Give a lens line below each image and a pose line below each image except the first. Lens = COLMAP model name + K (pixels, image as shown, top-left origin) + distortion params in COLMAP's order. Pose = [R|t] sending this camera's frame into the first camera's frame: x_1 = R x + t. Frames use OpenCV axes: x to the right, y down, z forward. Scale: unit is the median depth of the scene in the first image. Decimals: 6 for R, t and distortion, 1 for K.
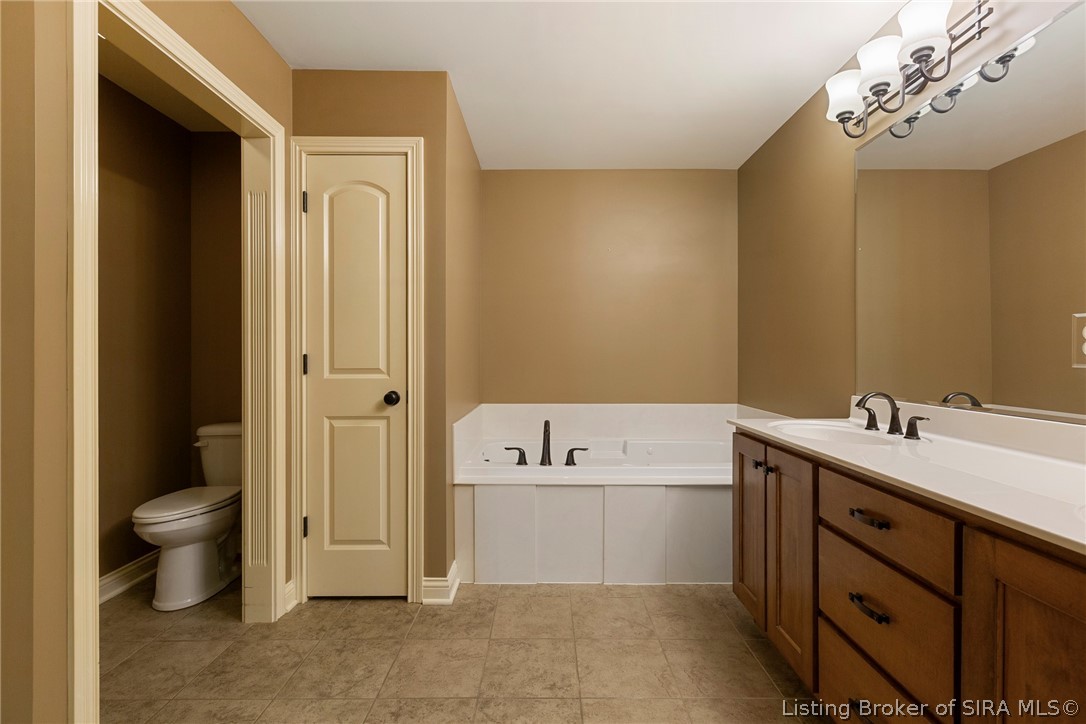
lens RADIAL K [[490.5, 0, 548.3], [0, 490.5, 356.8], [0, 0, 1]] dist [0.000786, -0.000179]
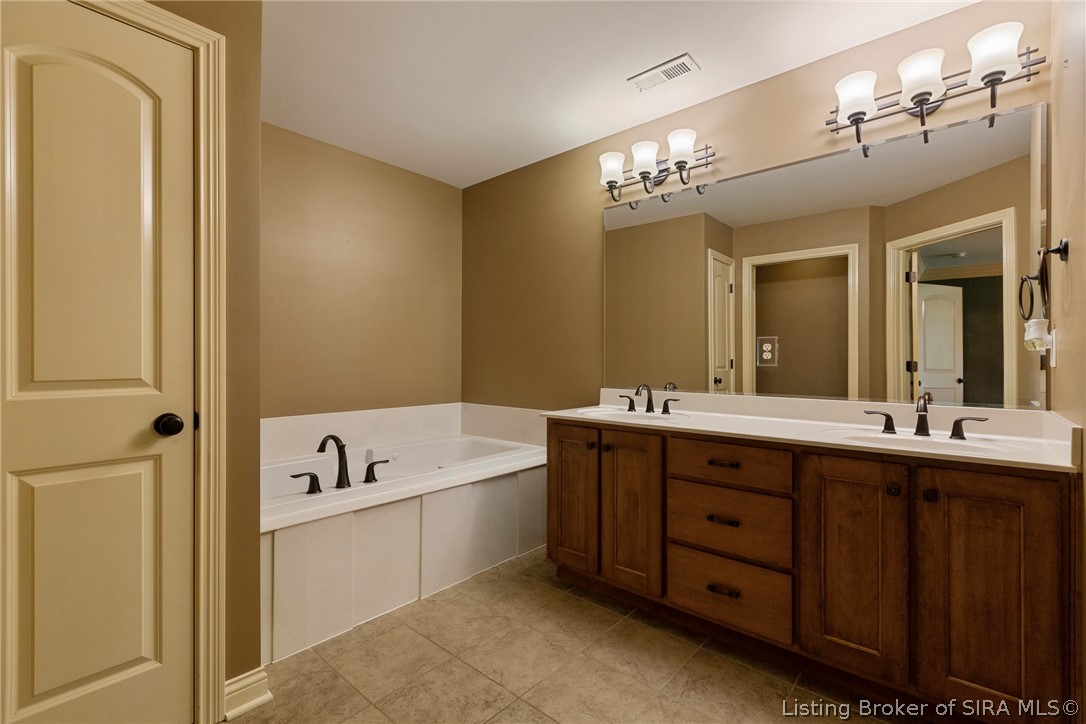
lens RADIAL K [[484.6, 0, 545.4], [0, 484.6, 358.6], [0, 0, 1]] dist [-0.000852, -0.000462]
pose [[0.651726, 0.003461, 0.758446, -0.476002], [-0.005423, 0.999985, 0.000098, -0.003648], [-0.758435, -0.004177, 0.651735, 0.222727]]
